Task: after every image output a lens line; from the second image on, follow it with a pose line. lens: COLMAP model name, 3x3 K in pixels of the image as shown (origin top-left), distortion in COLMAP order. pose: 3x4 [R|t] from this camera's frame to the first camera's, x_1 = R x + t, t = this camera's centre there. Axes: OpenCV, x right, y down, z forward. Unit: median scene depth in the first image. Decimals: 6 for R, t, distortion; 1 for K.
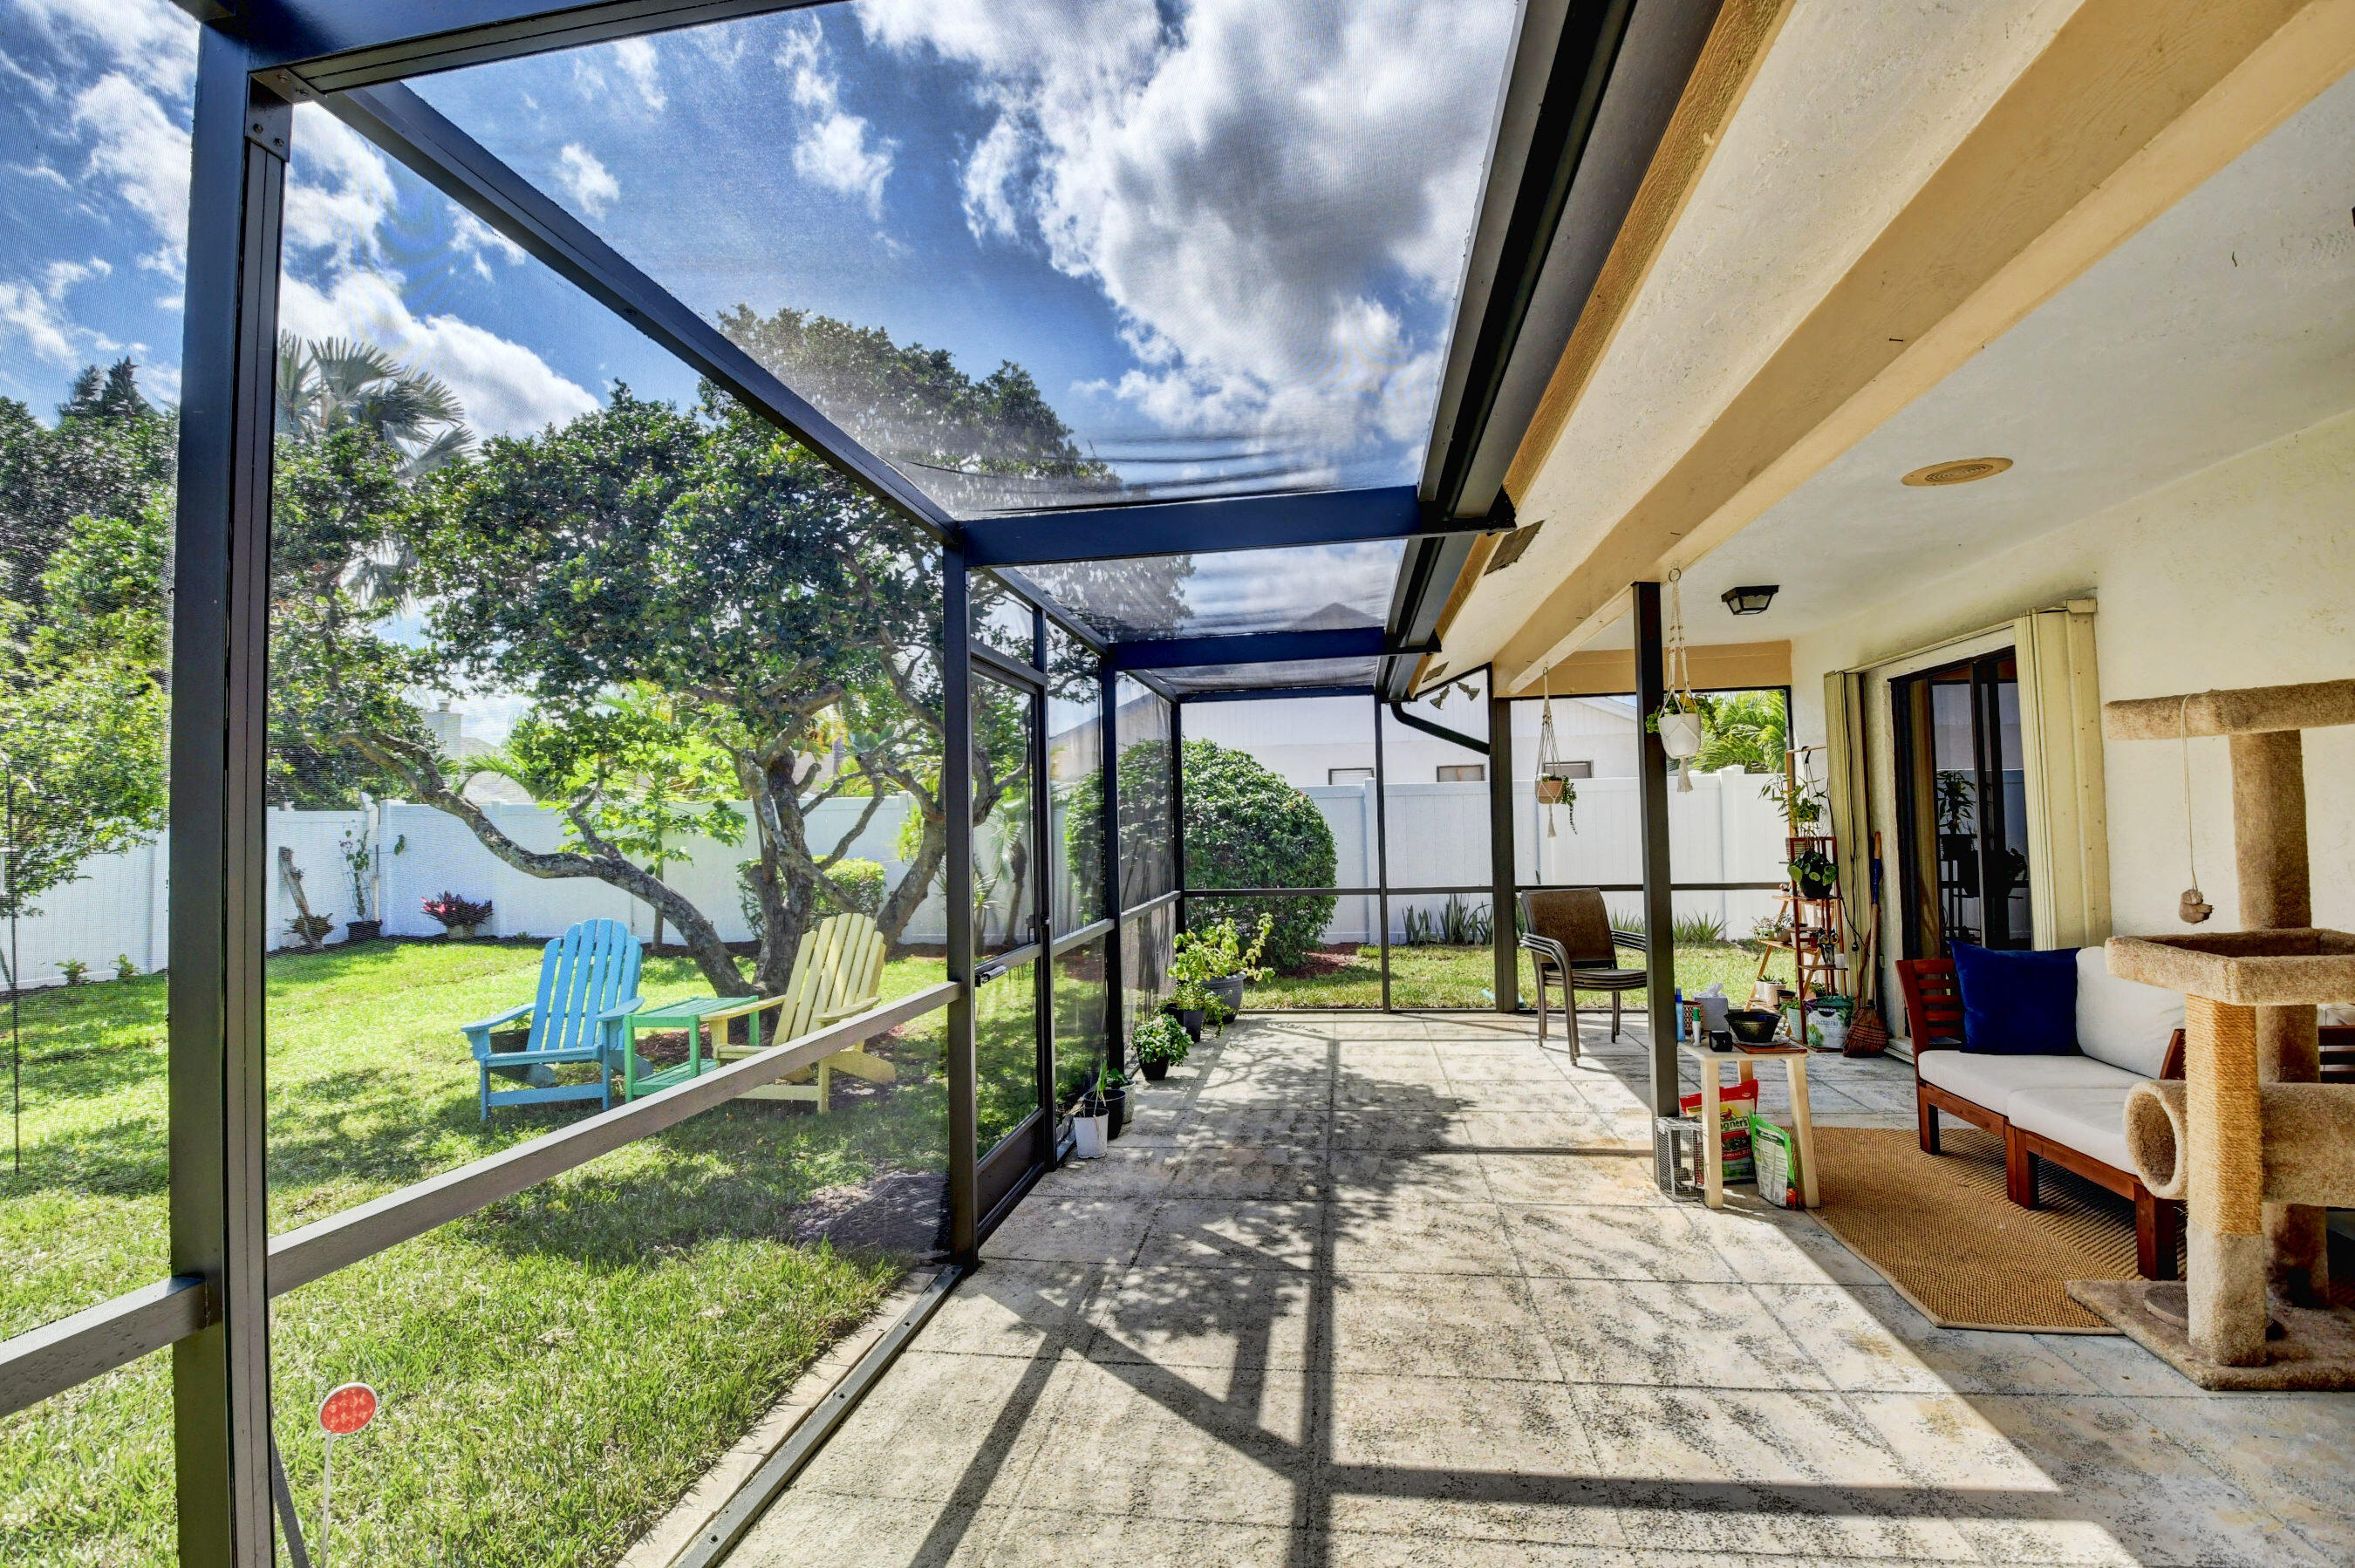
lens RADIAL K [[1031.0, 0, 1171.9], [0, 1031.0, 787.6], [0, 0, 1]] dist [0.013666, -0.029976]
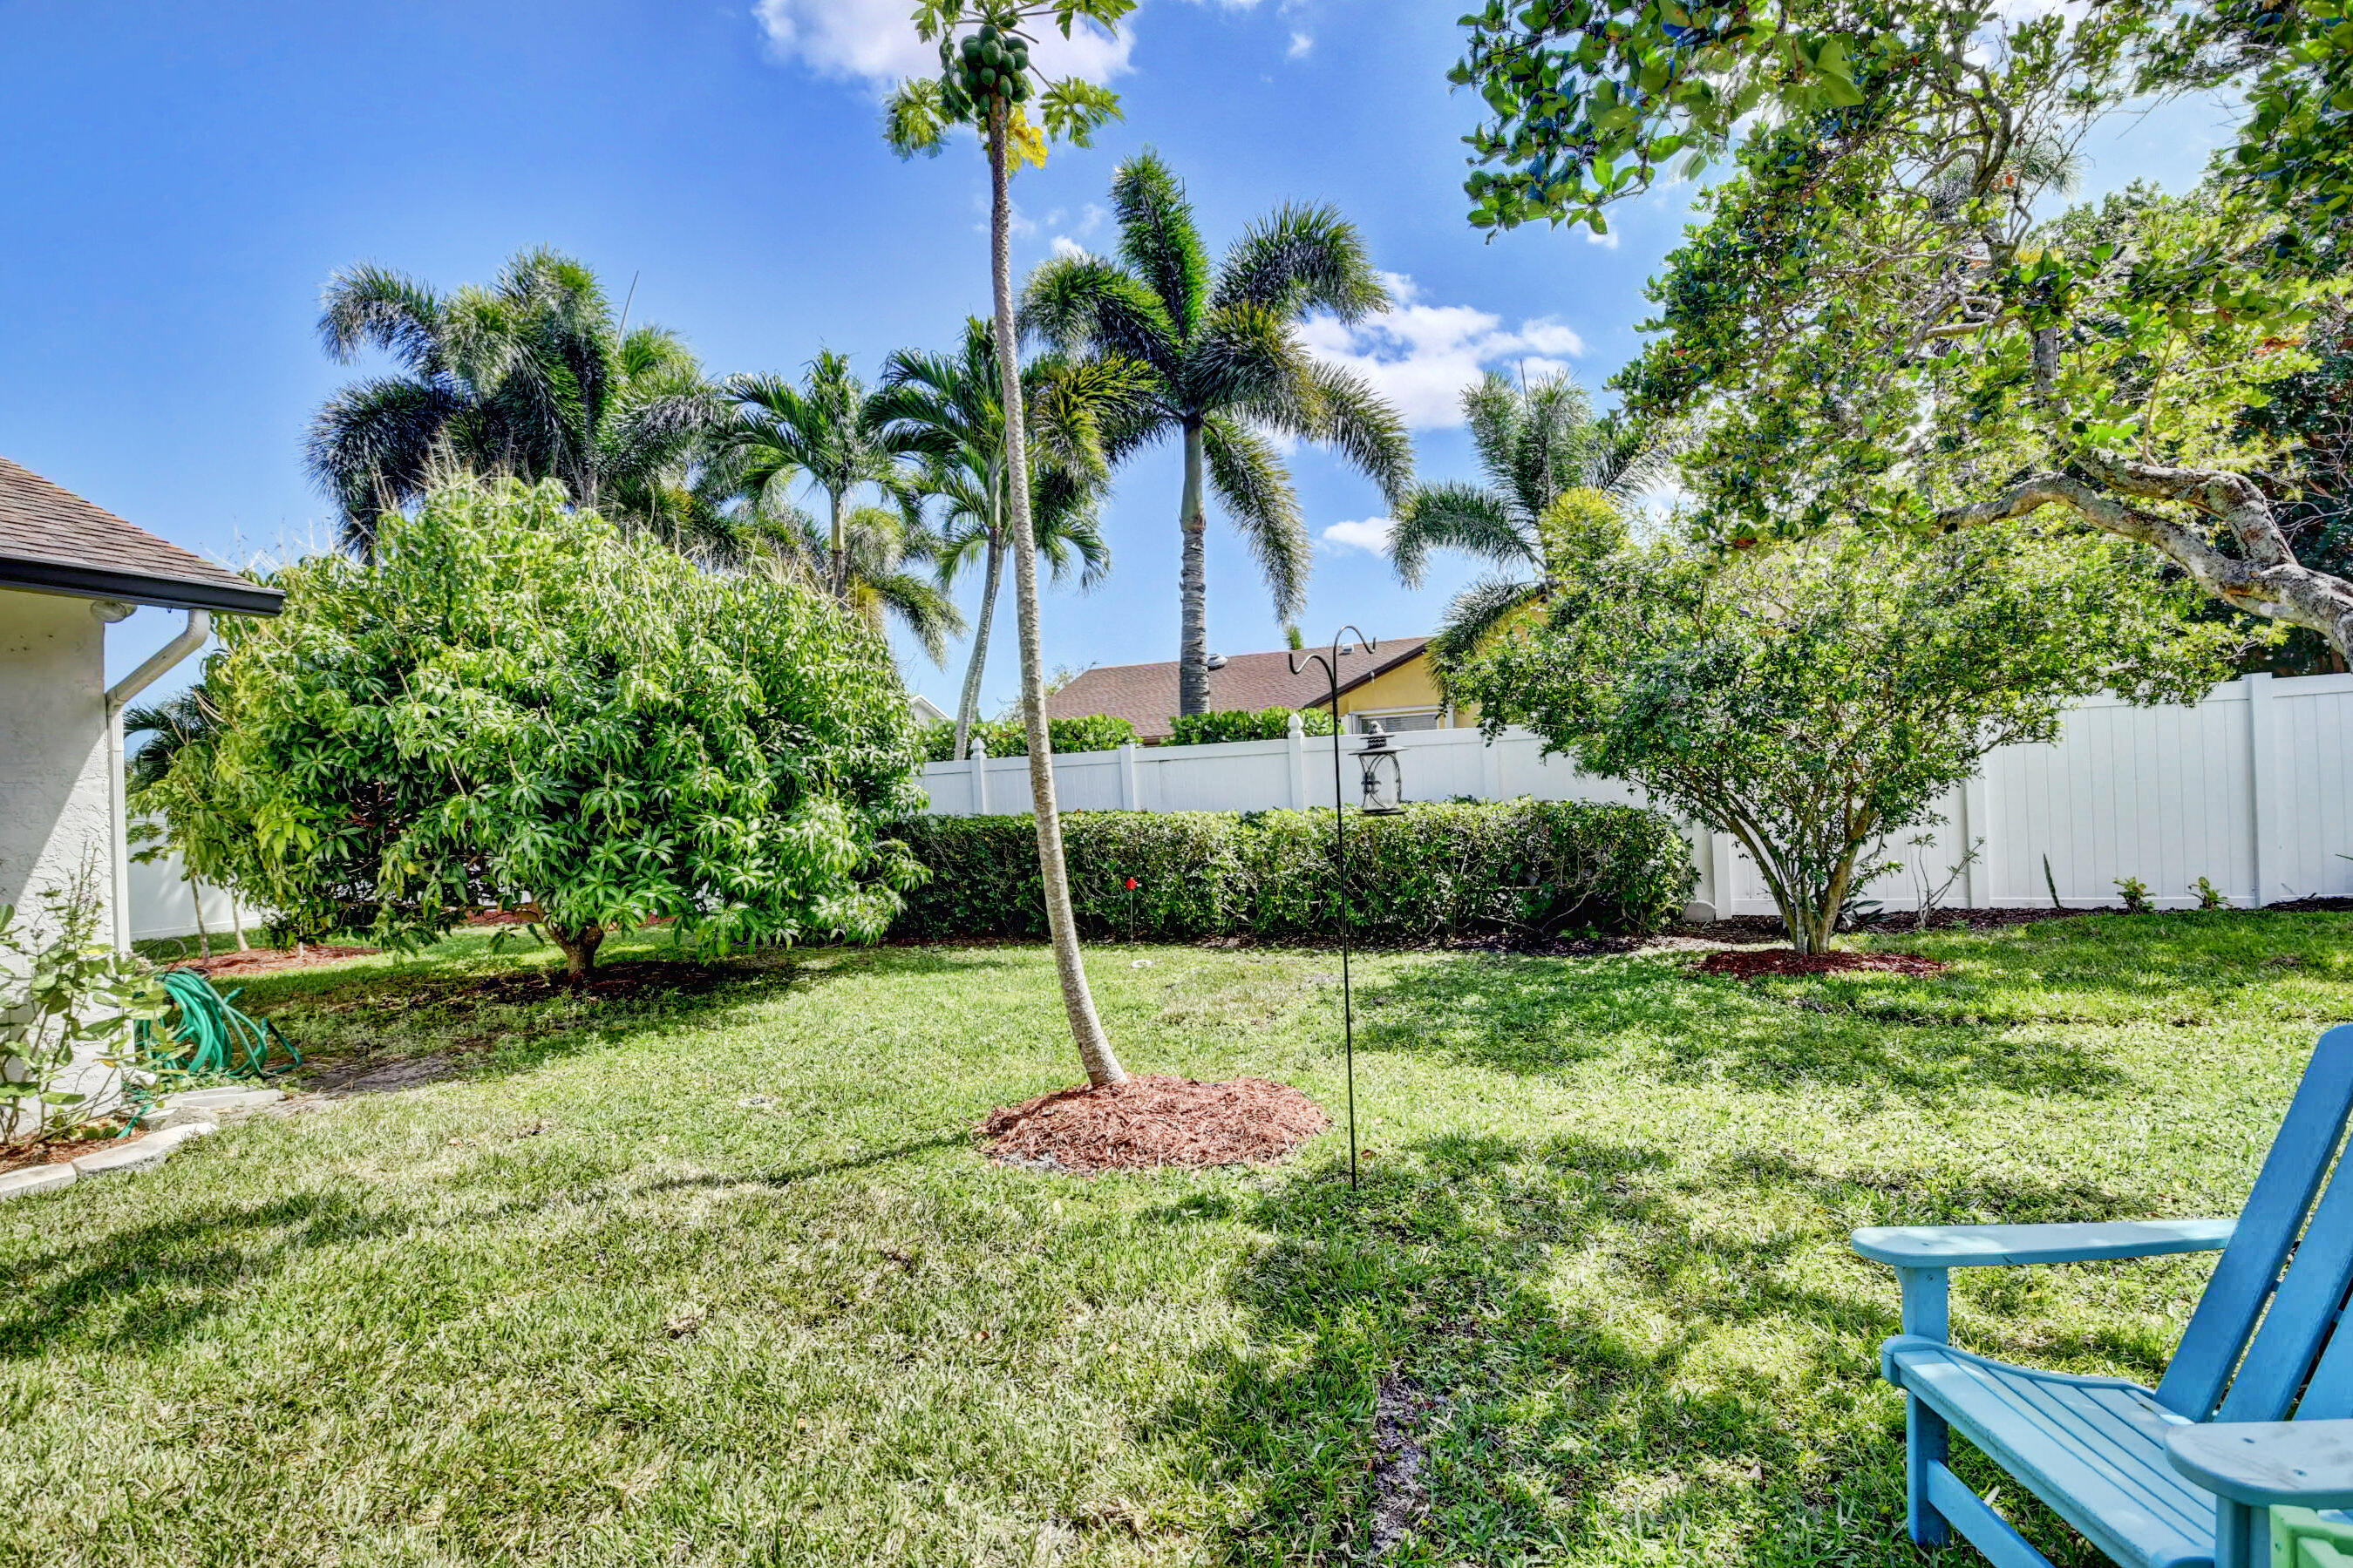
lens RADIAL K [[1030.1, 0, 1170.9], [0, 1030.1, 787.6], [0, 0, 1]] dist [0.013666, -0.029976]
pose [[-0.216954, 0.023528, -0.975898, -0.270107], [0.087543, 0.996150, 0.004554, 0.054312], [0.972249, -0.084445, -0.218178, 0.763302]]
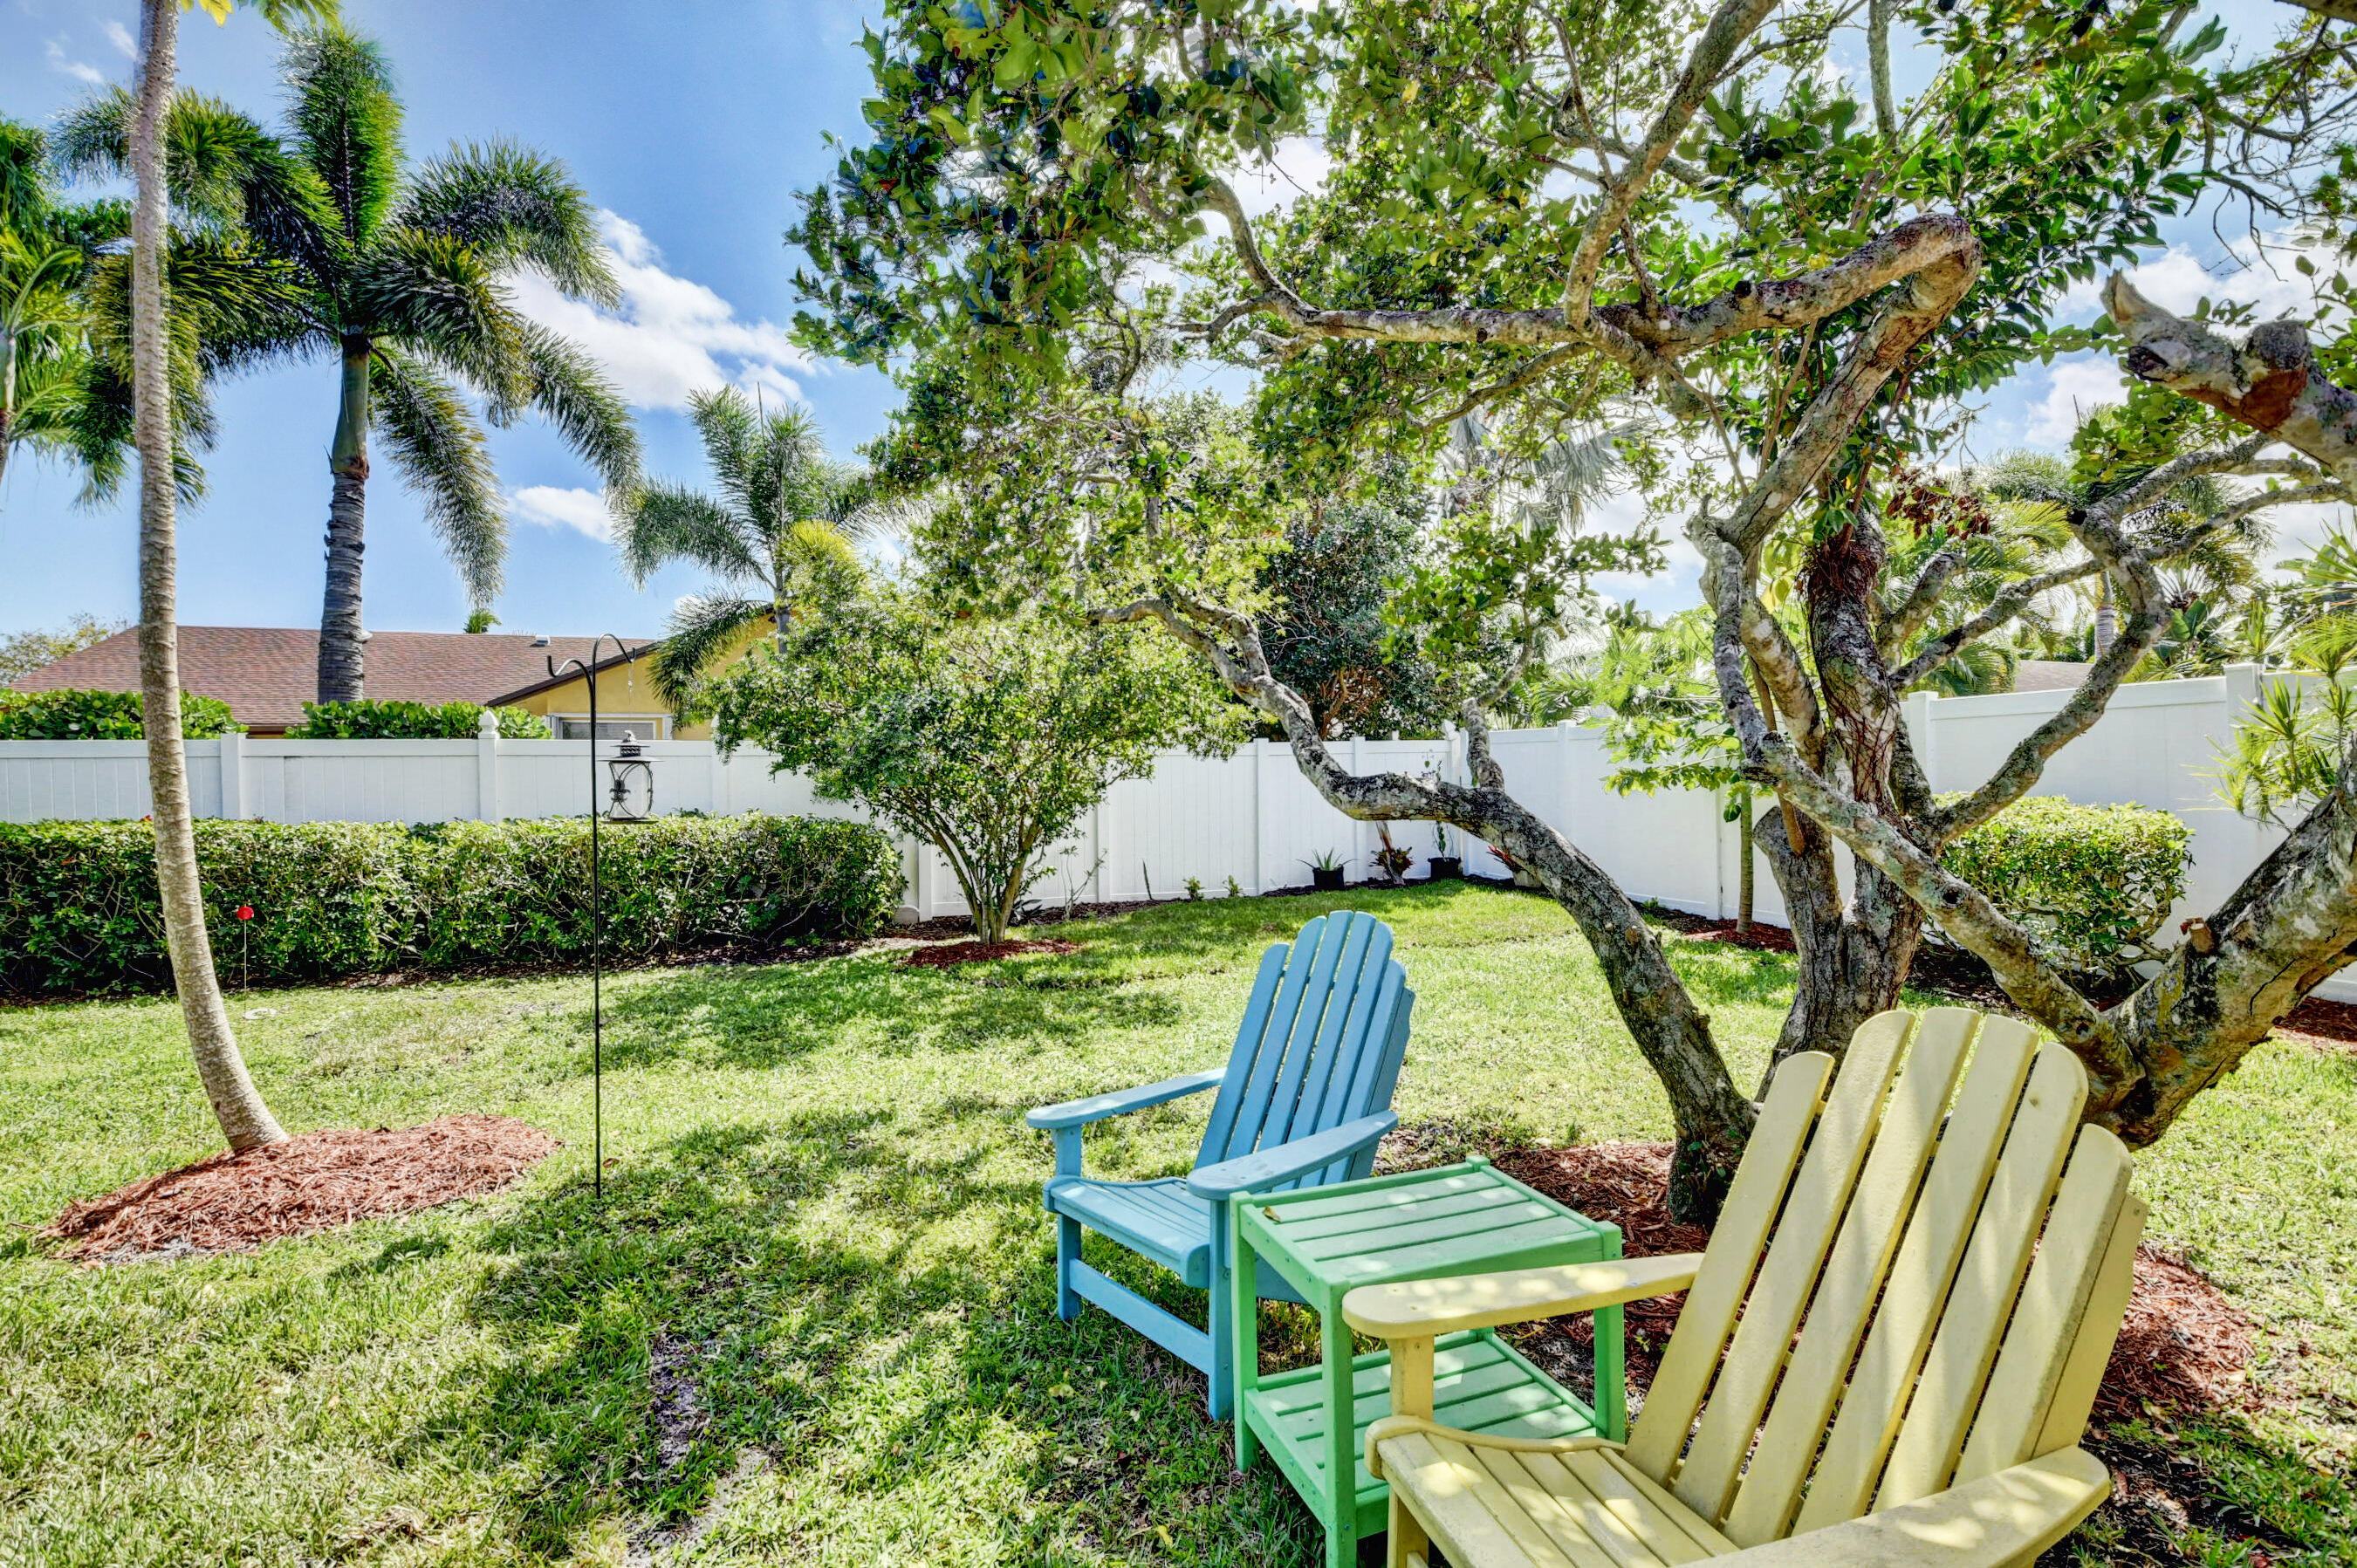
lens RADIAL K [[1031.9, 0, 1172.9], [0, 1031.9, 787.6], [0, 0, 1]] dist [0.013666, -0.029976]
pose [[0.489293, 0.012507, -0.872030, -0.198492], [0.037855, 0.998650, 0.035564, 0.052932], [0.871297, -0.050412, 0.488159, 0.730468]]
